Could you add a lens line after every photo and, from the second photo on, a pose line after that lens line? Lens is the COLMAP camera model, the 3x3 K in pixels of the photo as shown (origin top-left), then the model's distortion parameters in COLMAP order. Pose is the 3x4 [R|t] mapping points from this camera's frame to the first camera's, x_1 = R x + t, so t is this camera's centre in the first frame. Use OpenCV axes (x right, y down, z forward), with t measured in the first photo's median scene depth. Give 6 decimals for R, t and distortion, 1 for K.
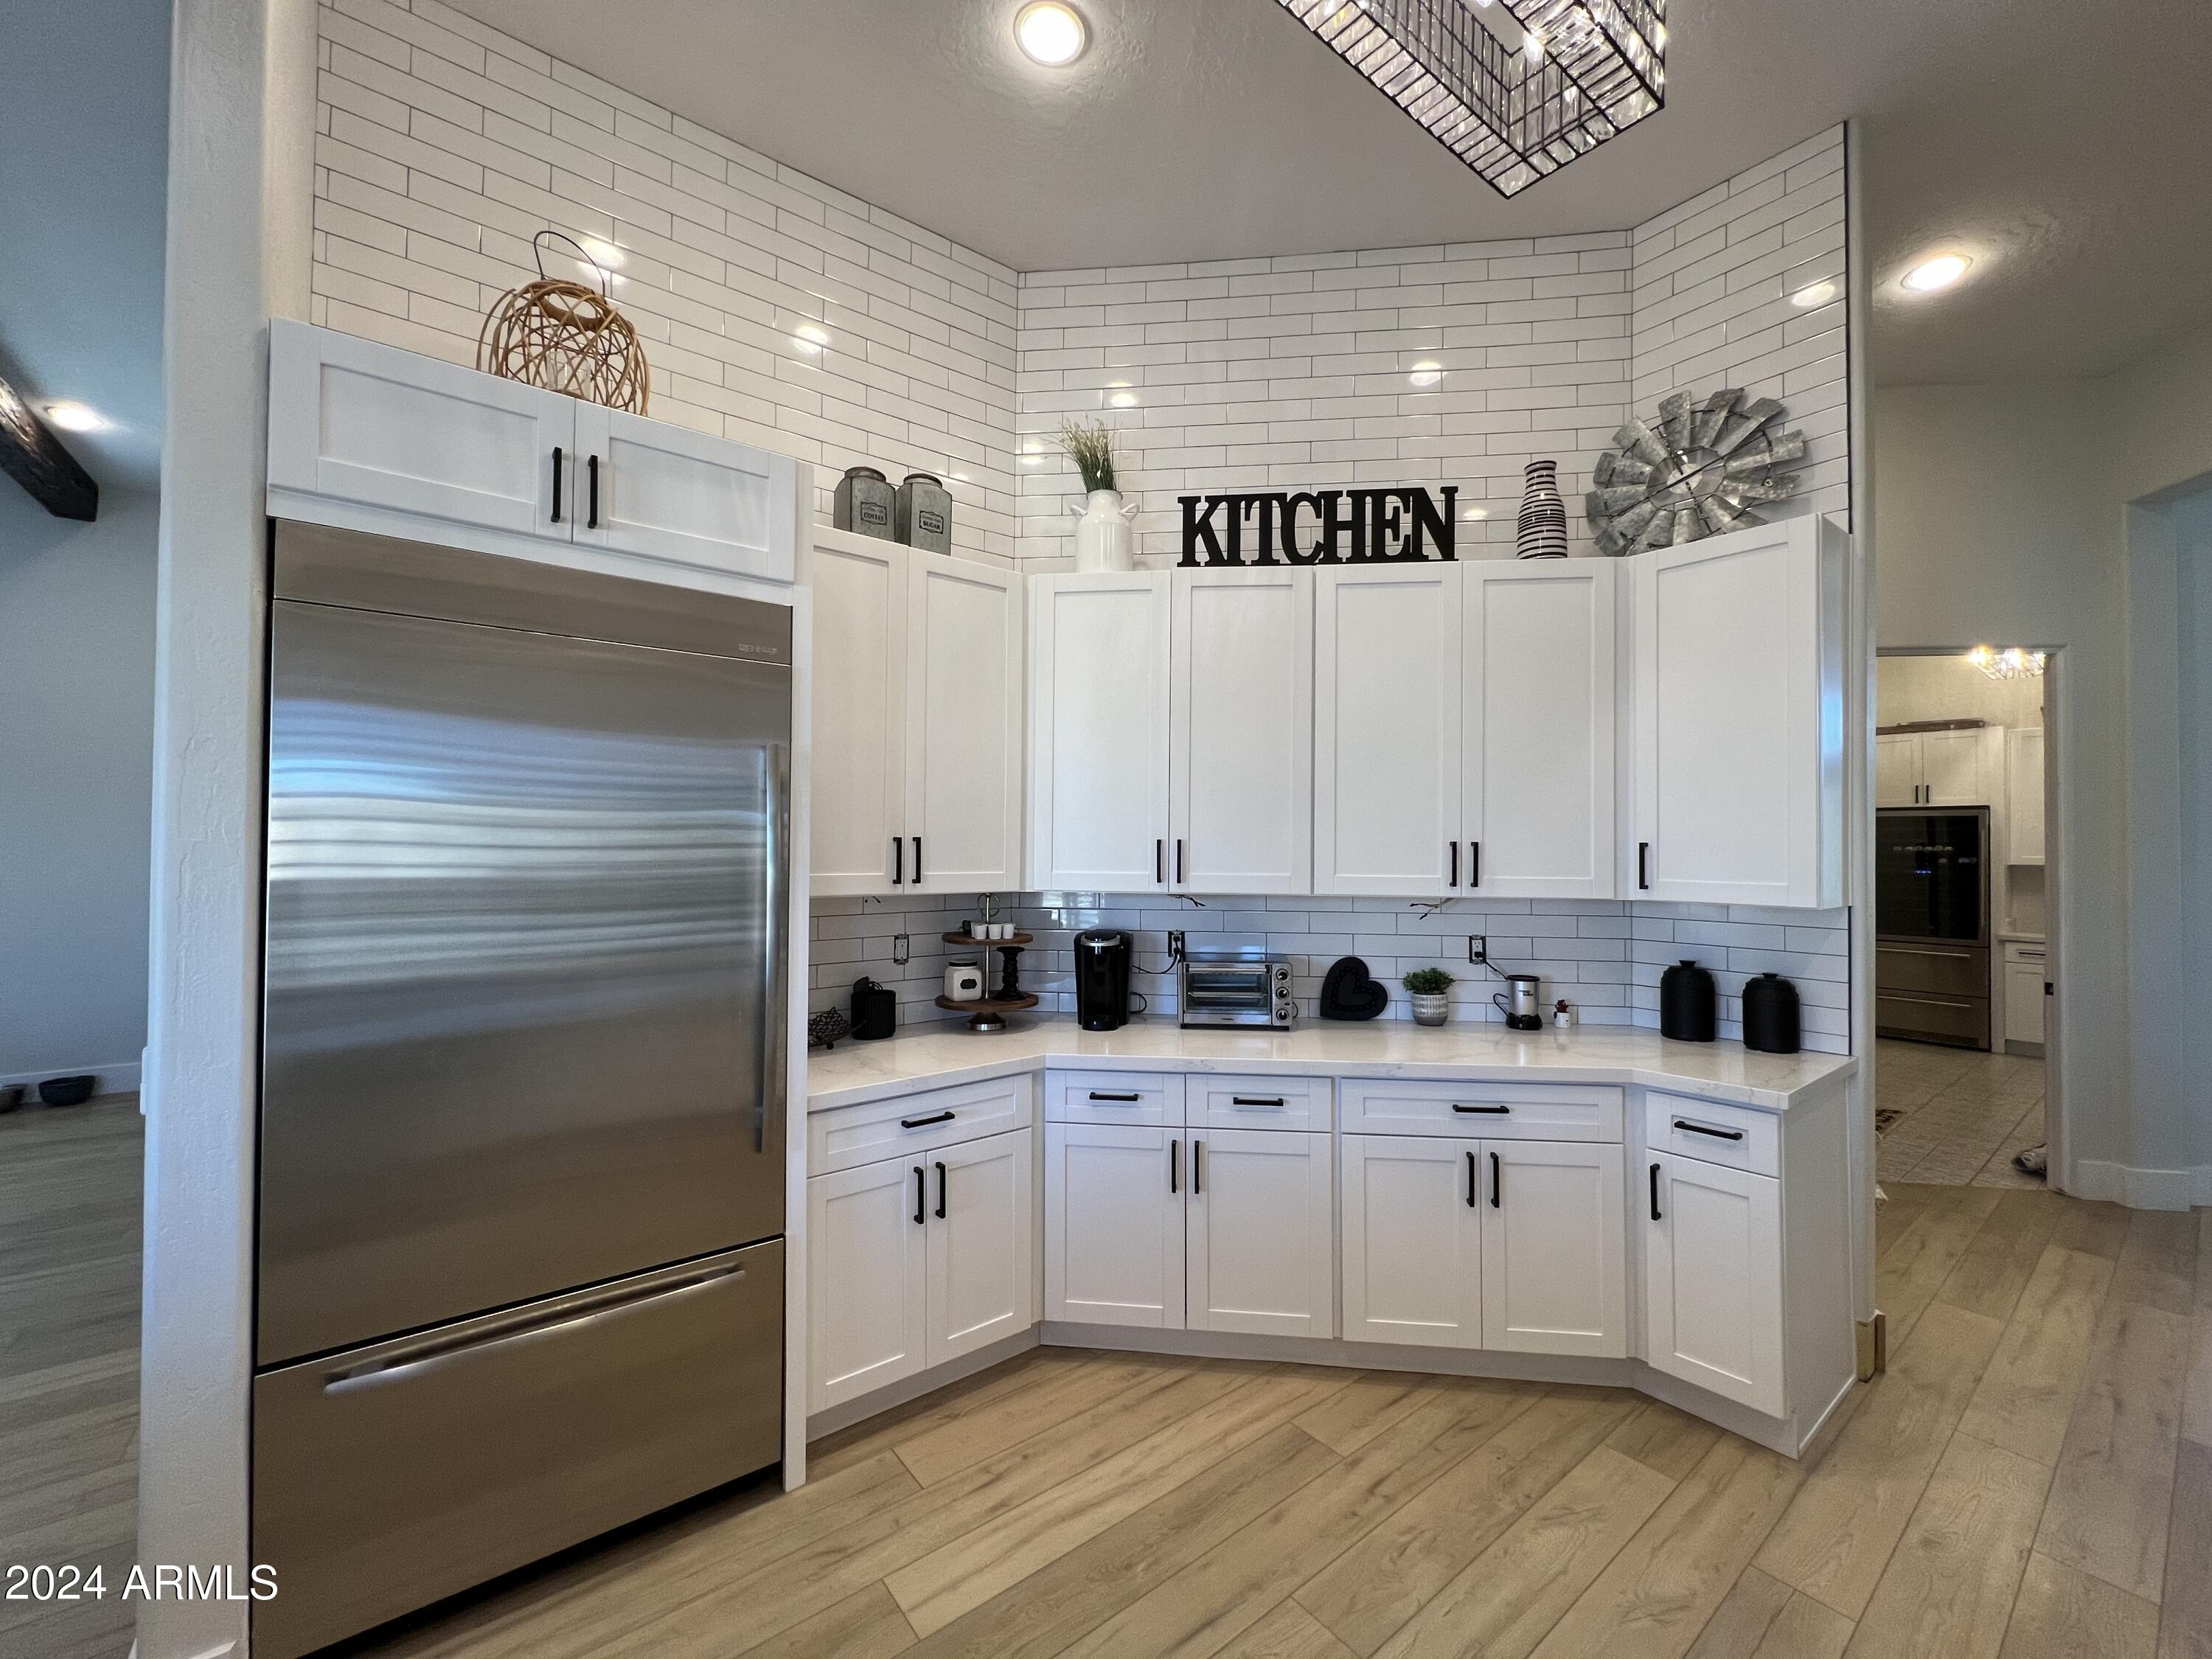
lens RADIAL K [[888.5, 0, 1102.5], [0, 888.5, 833.0], [0, 0, 1]] dist [-0.001484, 0.000655]
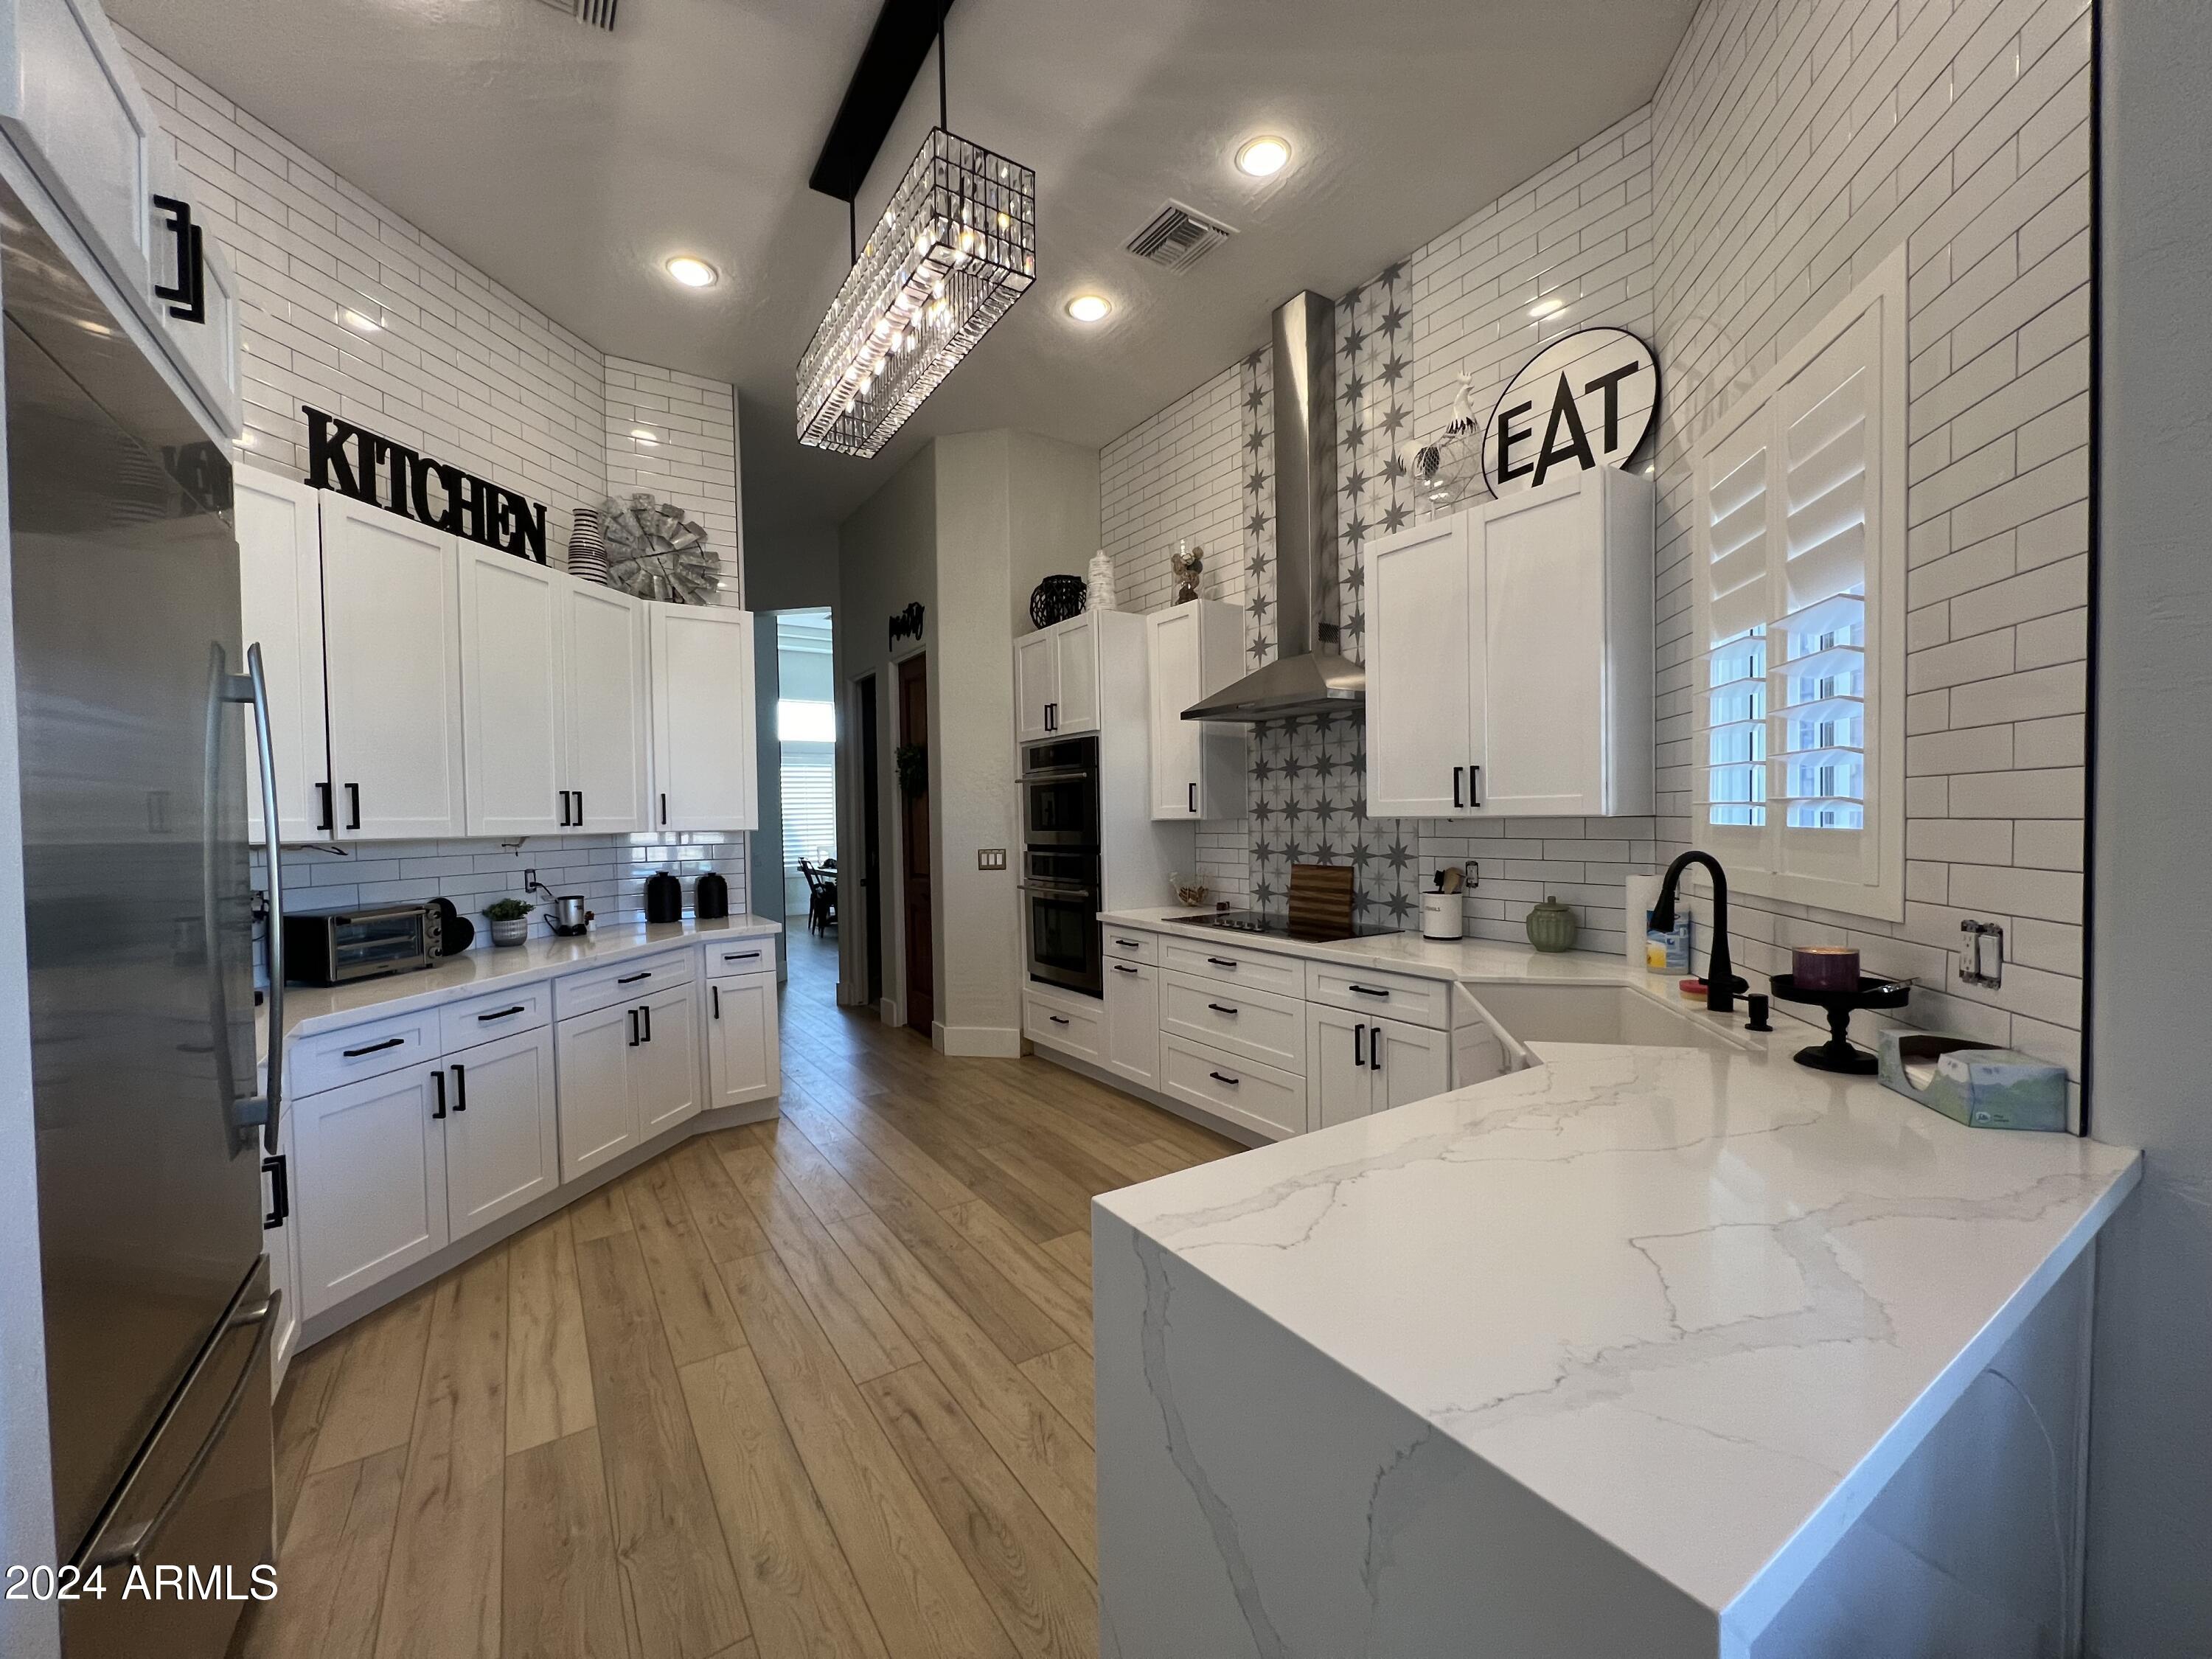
lens RADIAL K [[888.5, 0, 1099.1], [0, 888.5, 829.8], [0, 0, 1]] dist [-0.001484, 0.000655]
pose [[0.080882, -0.024186, 0.996430, -0.785471], [0.004426, 0.999704, 0.023906, 0.037137], [-0.996714, 0.002477, 0.080966, 0.123358]]
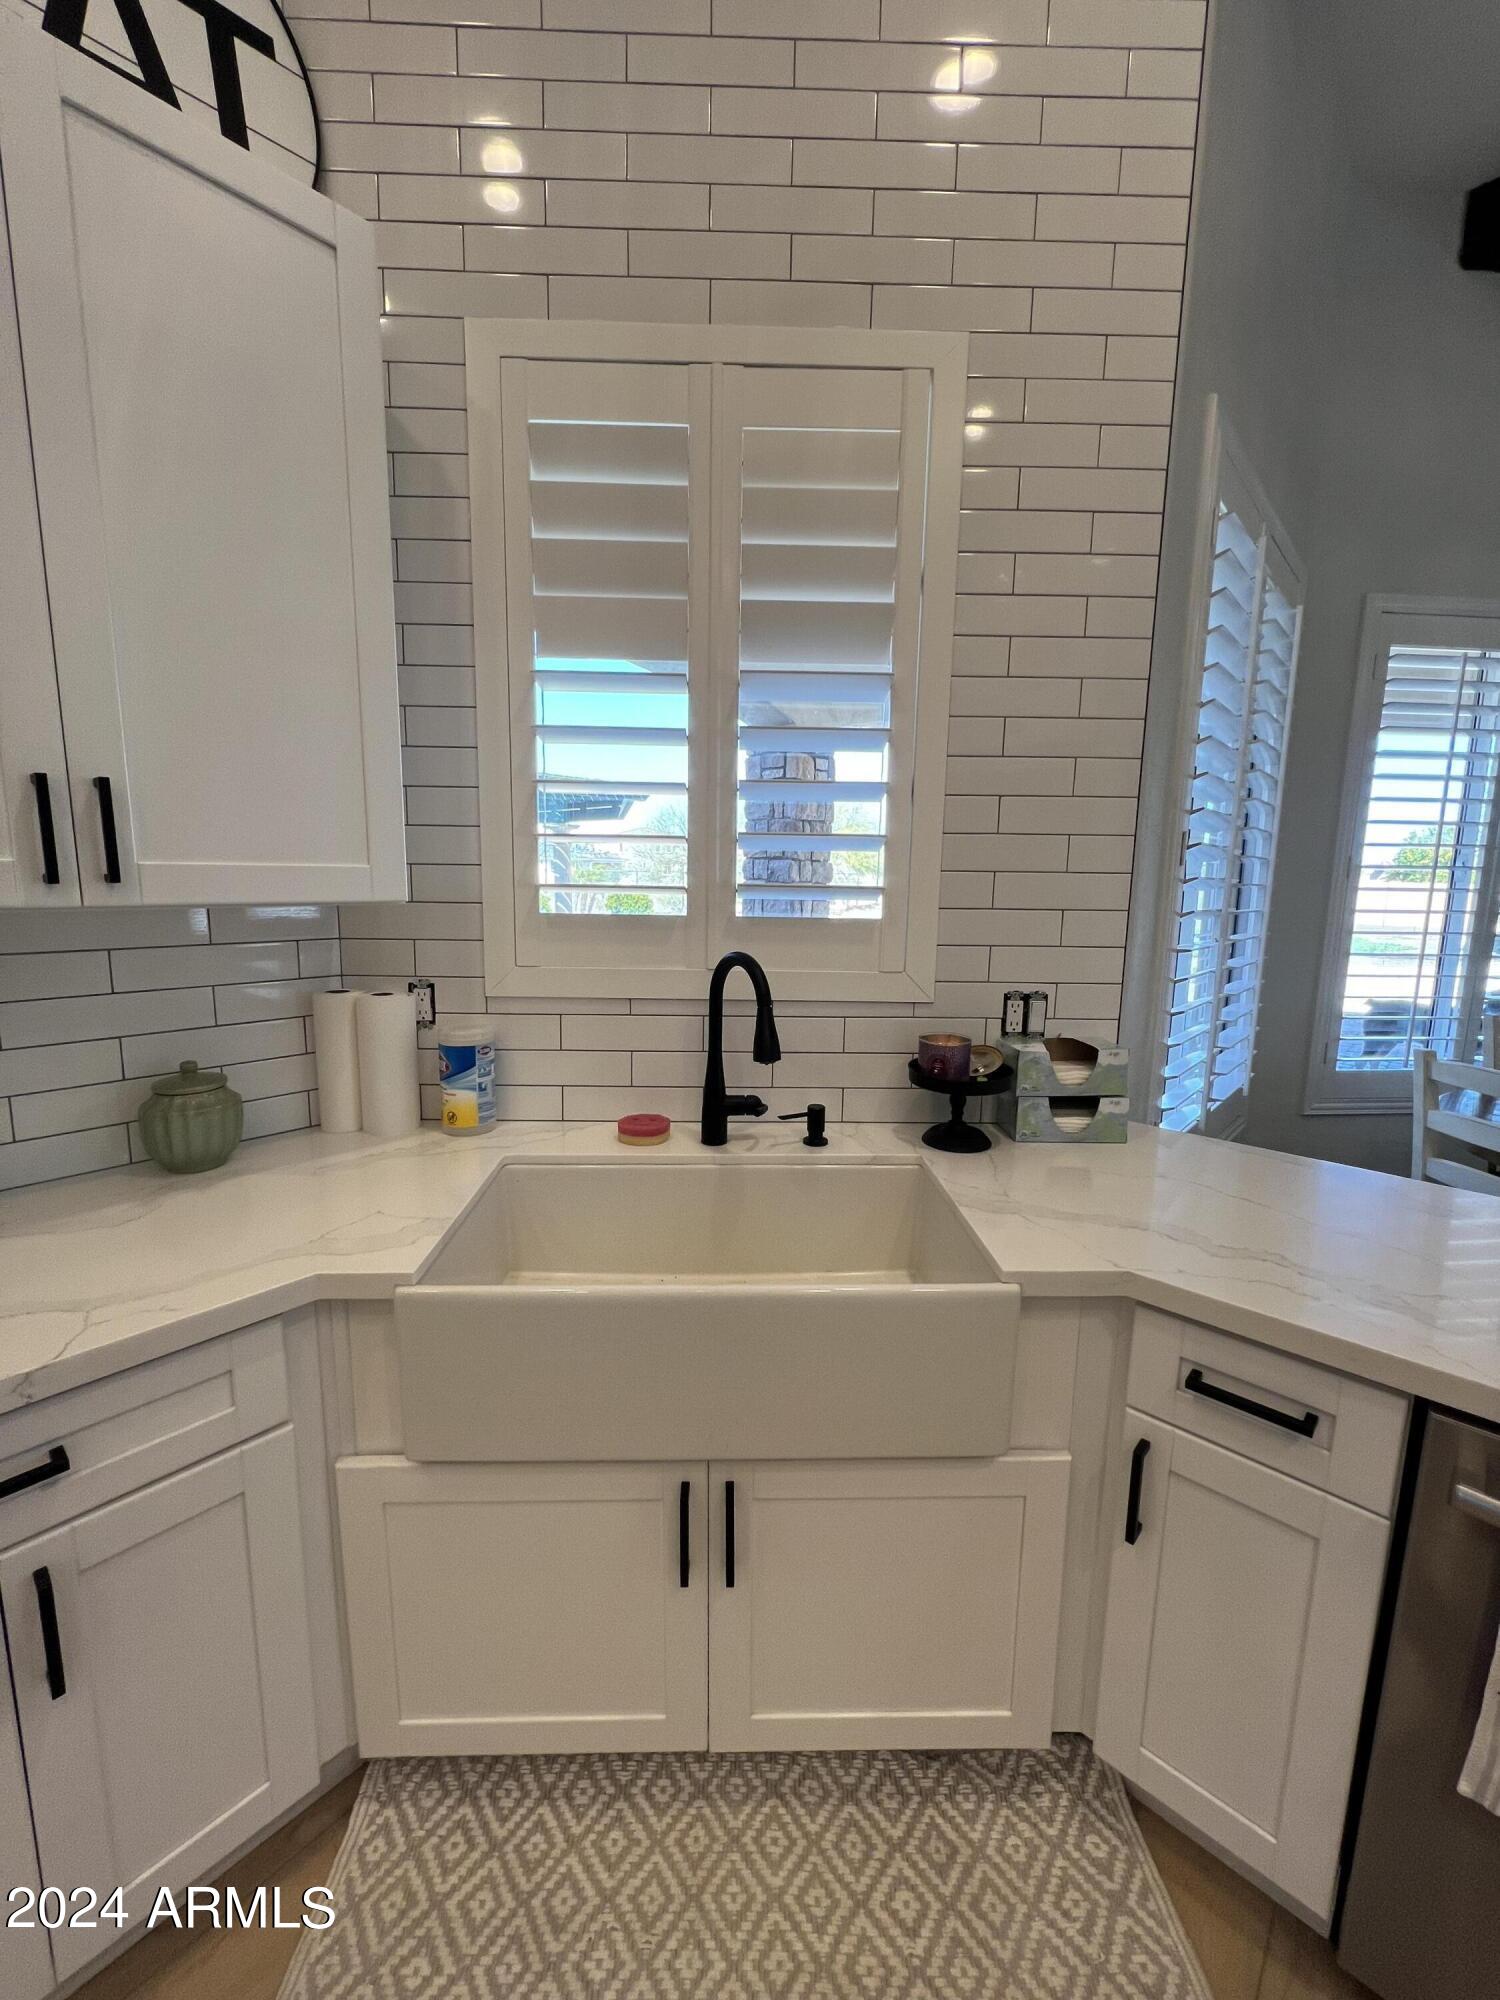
lens RADIAL K [[806.2, 0, 740.0], [0, 806.2, 997.7], [0, 0, 1]] dist [-0.002491, 0.000569]
pose [[-0.984898, 0.004357, -0.173081, 0.061665], [-0.020190, 0.989973, 0.139807, 0.031398], [0.171955, 0.141190, -0.974934, 0.195790]]
